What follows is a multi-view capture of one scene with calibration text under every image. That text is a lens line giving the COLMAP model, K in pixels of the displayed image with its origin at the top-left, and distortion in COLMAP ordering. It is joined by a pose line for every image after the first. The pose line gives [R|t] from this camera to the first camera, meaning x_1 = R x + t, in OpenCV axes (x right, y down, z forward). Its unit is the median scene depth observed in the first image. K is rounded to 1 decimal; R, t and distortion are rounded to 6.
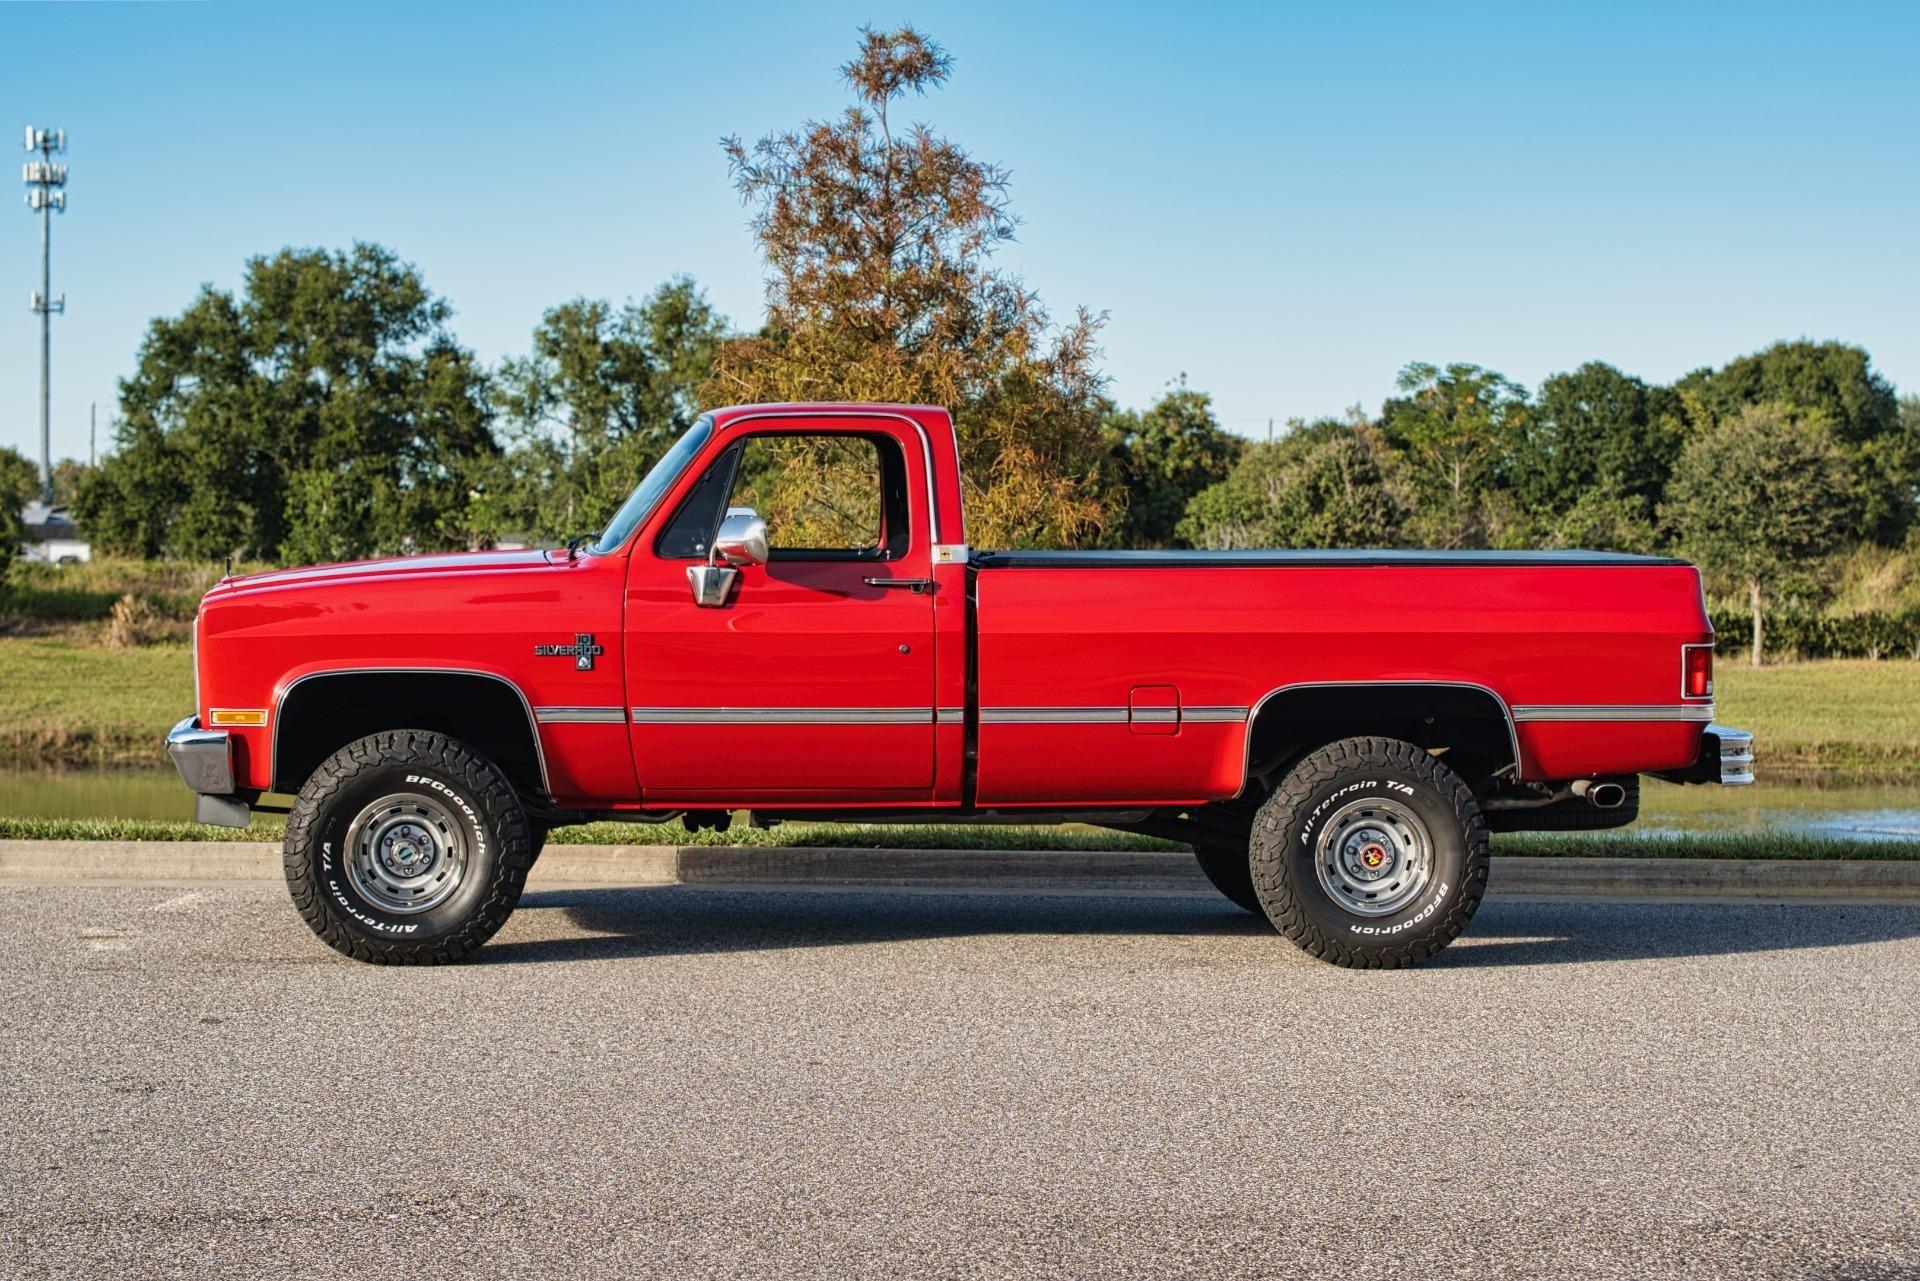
lens RADIAL K [[4123.4, 0, 949.6], [0, 4123.4, 640.8], [0, 0, 1]] dist [0.169476, 0.093999]
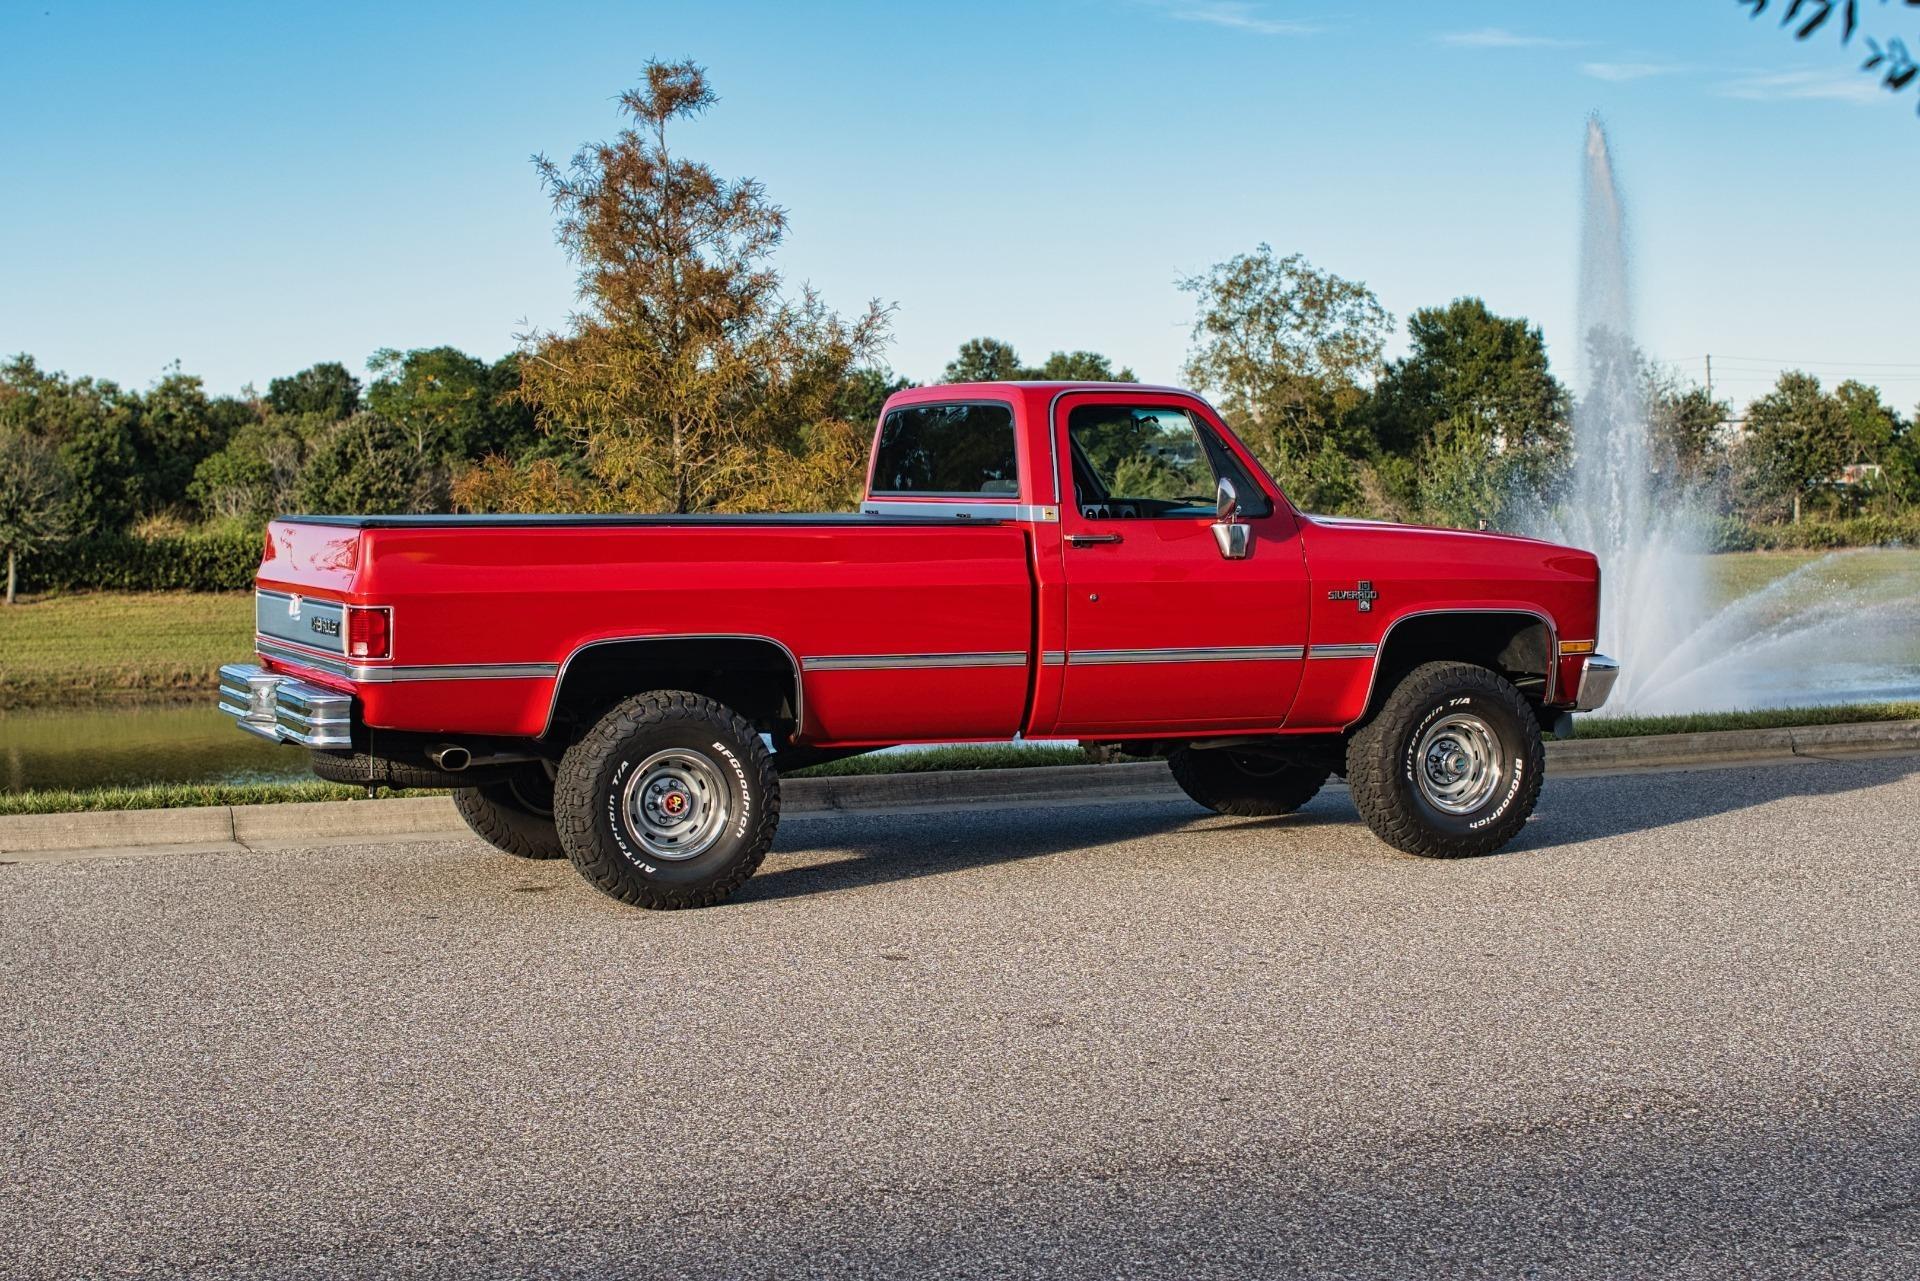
lens RADIAL K [[3328.1, 0, 1028.0], [0, 3328.1, 597.7], [0, 0, 1]] dist [-0.019431, 0.059254]
pose [[0.933965, -0.039000, 0.355230, -0.383079], [0.036061, 0.999239, 0.014894, -0.012706], [-0.355540, -0.001101, 0.934660, 0.142579]]
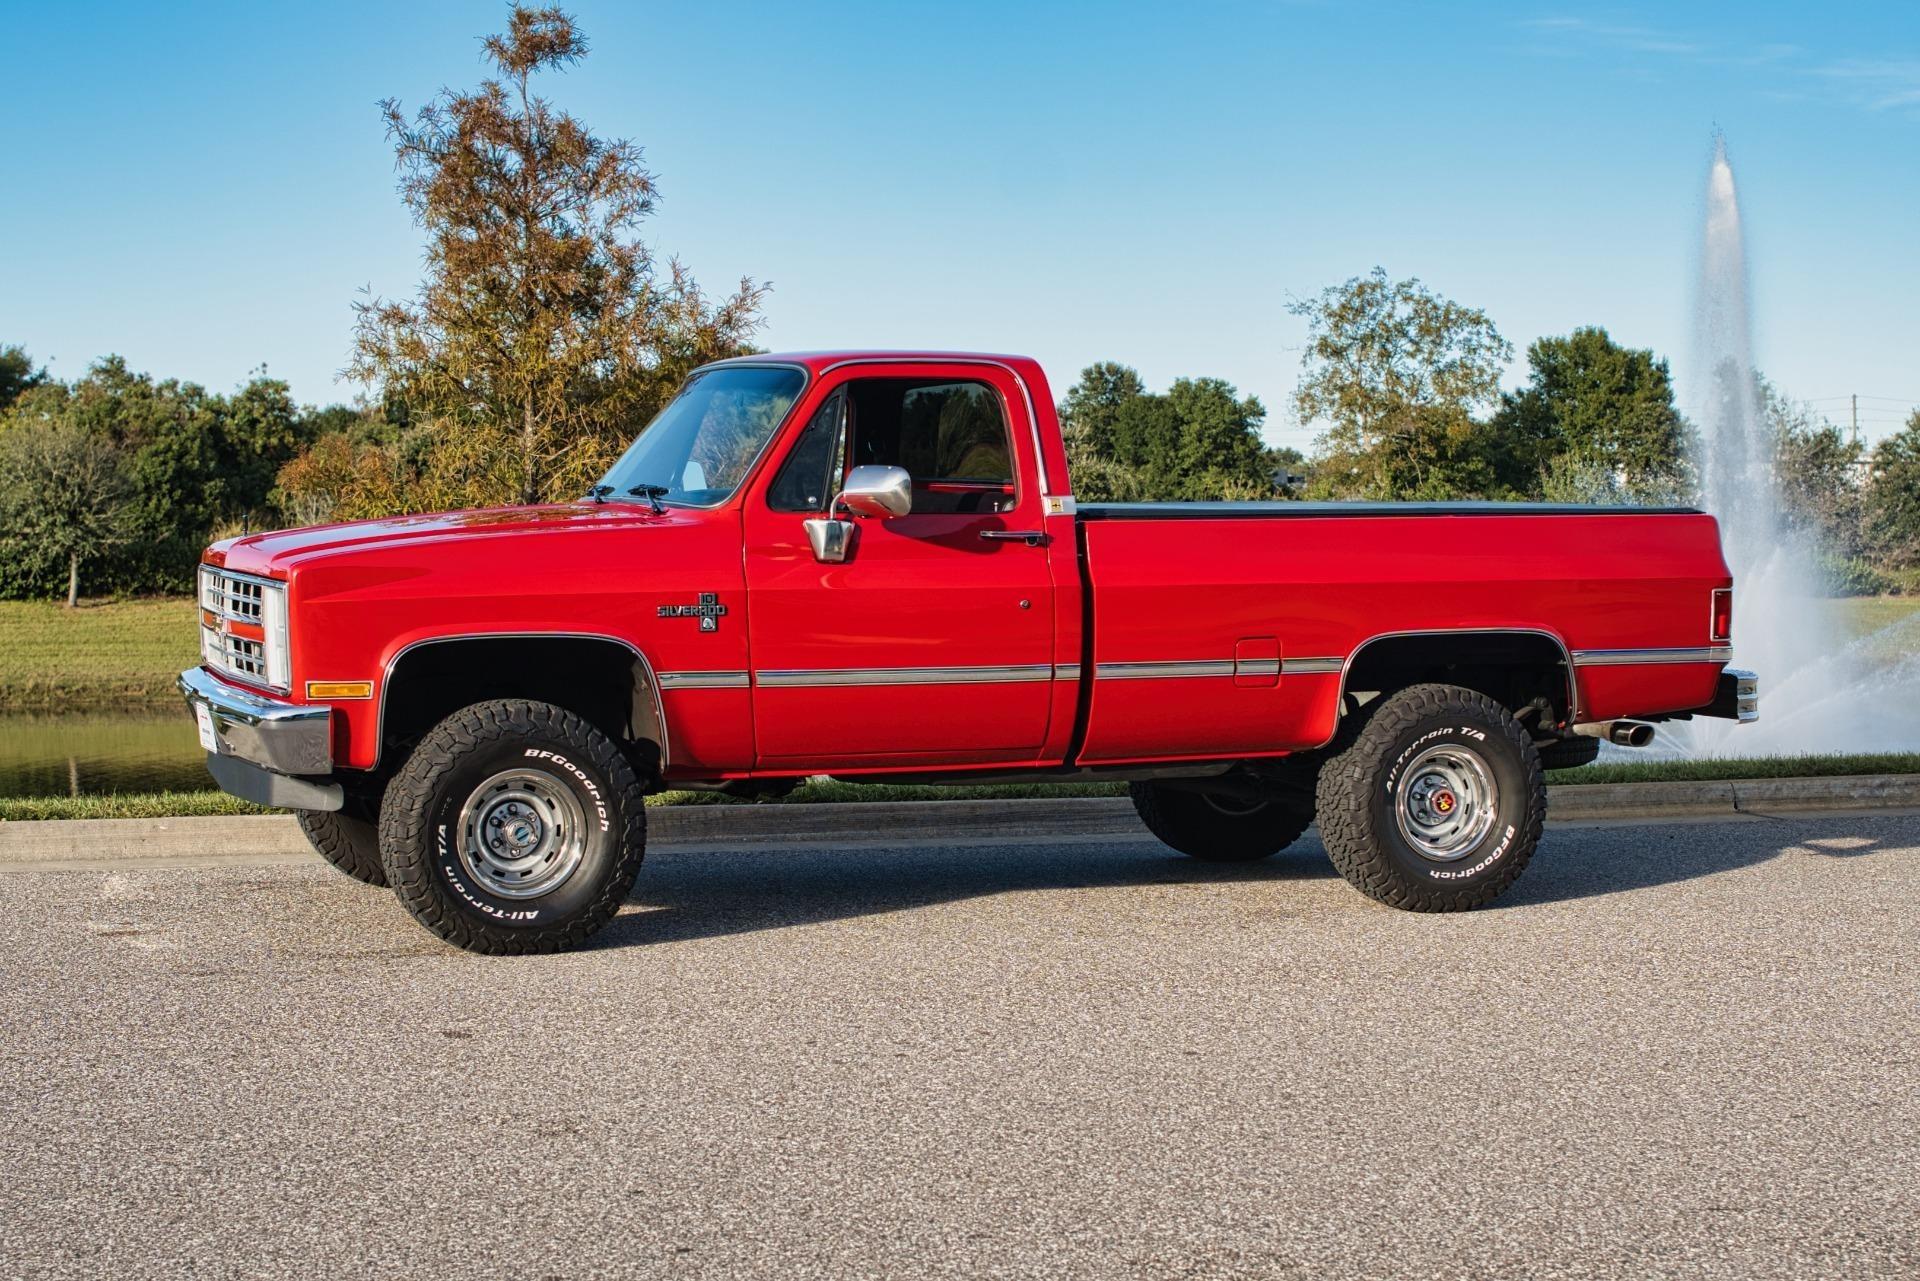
lens RADIAL K [[3343.5, 0, 1014.5], [0, 3343.5, 671.9], [0, 0, 1]] dist [-0.015588, 0.084733]
pose [[0.950666, -0.020692, 0.309524, -0.240354], [0.012999, 0.999554, 0.026897, -0.003074], [-0.309943, -0.021547, 0.950511, 0.241442]]
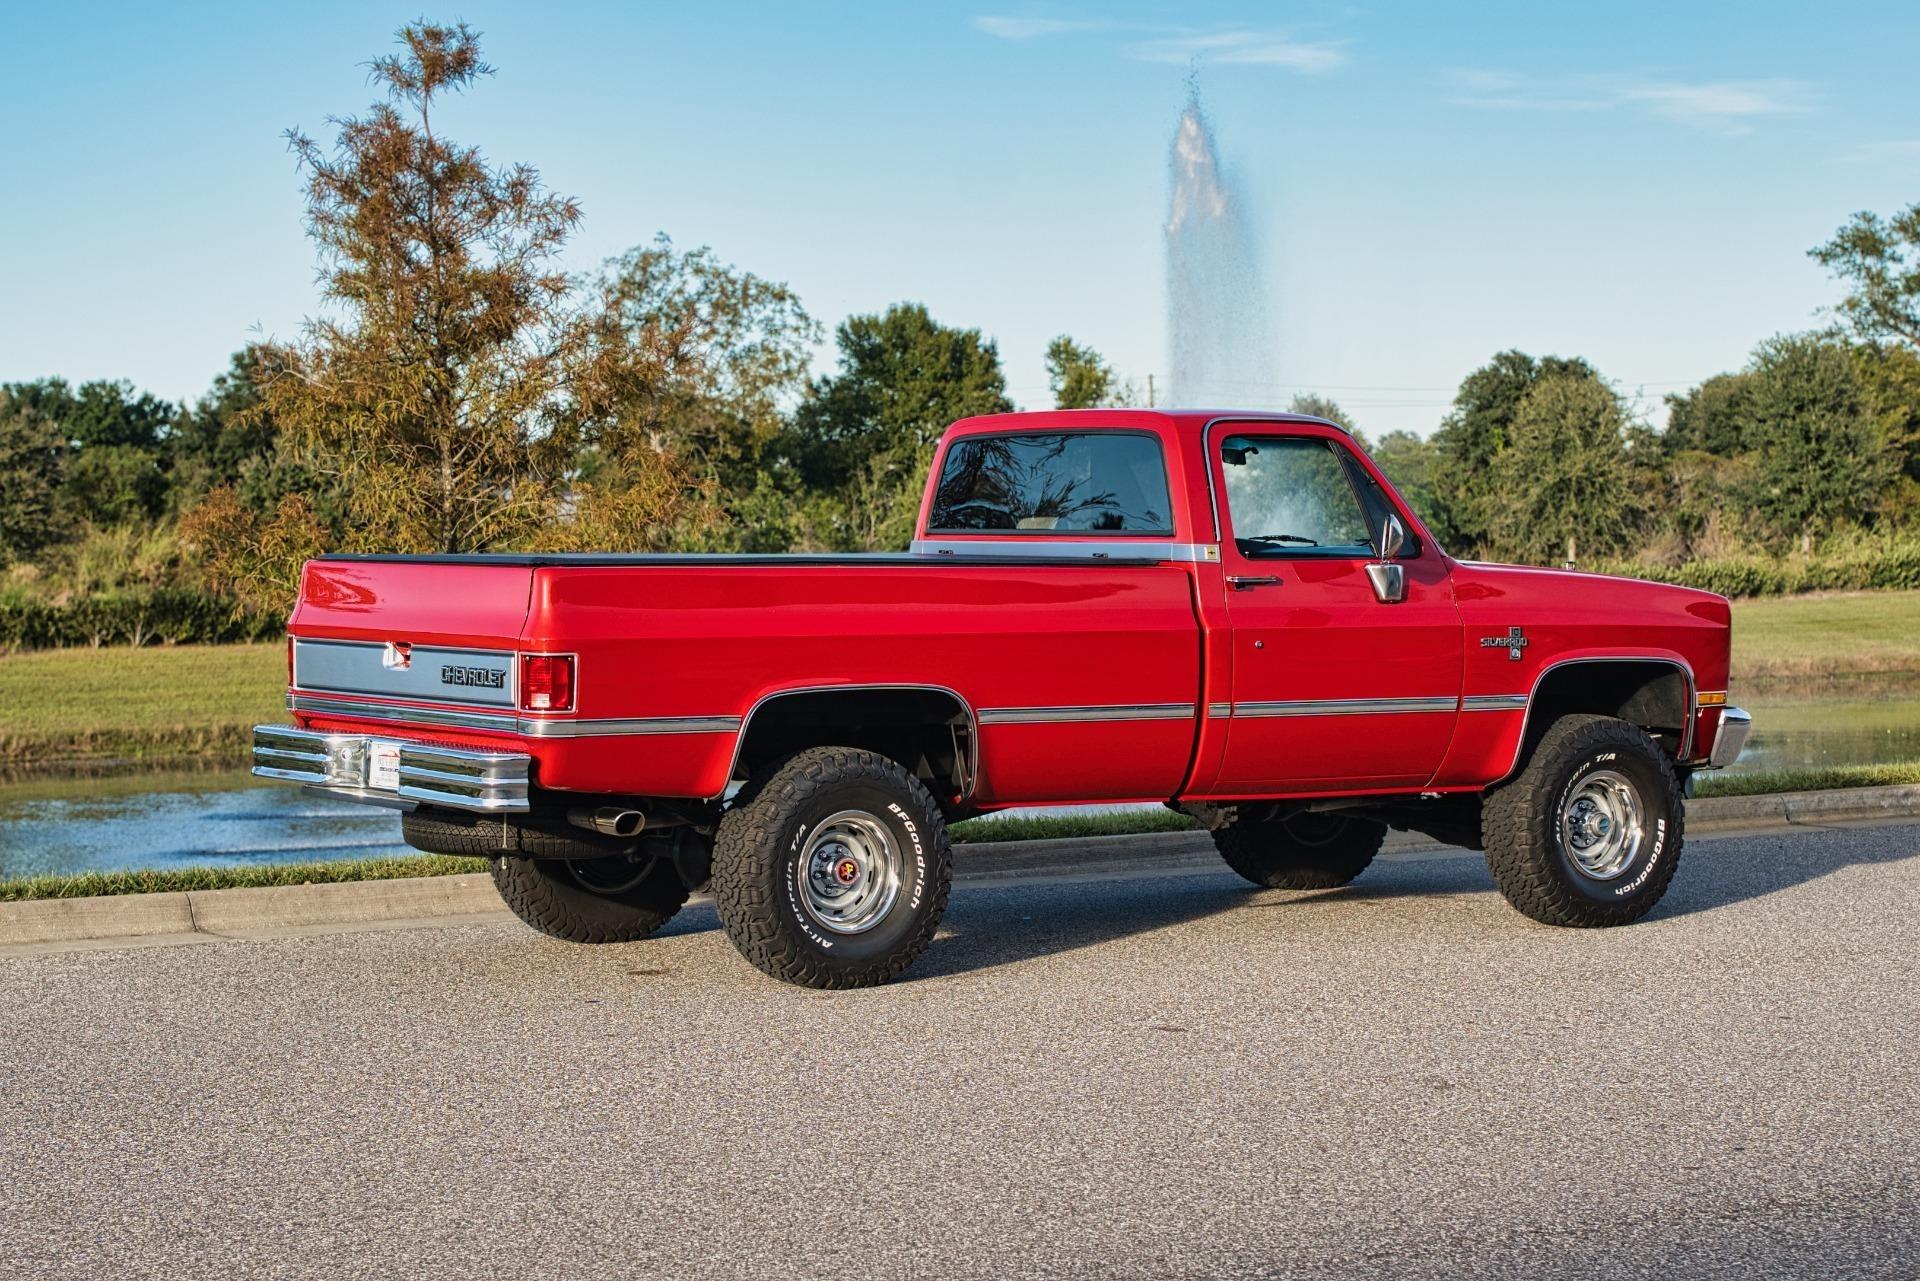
lens RADIAL K [[4158.7, 0, 959.2], [0, 4158.7, 636.2], [0, 0, 1]] dist [0.167820, 0.344741]
pose [[0.859609, -0.037618, 0.509565, -0.624186], [0.036460, 0.999260, 0.012264, -0.015915], [-0.509650, 0.008037, 0.860345, 0.126704]]
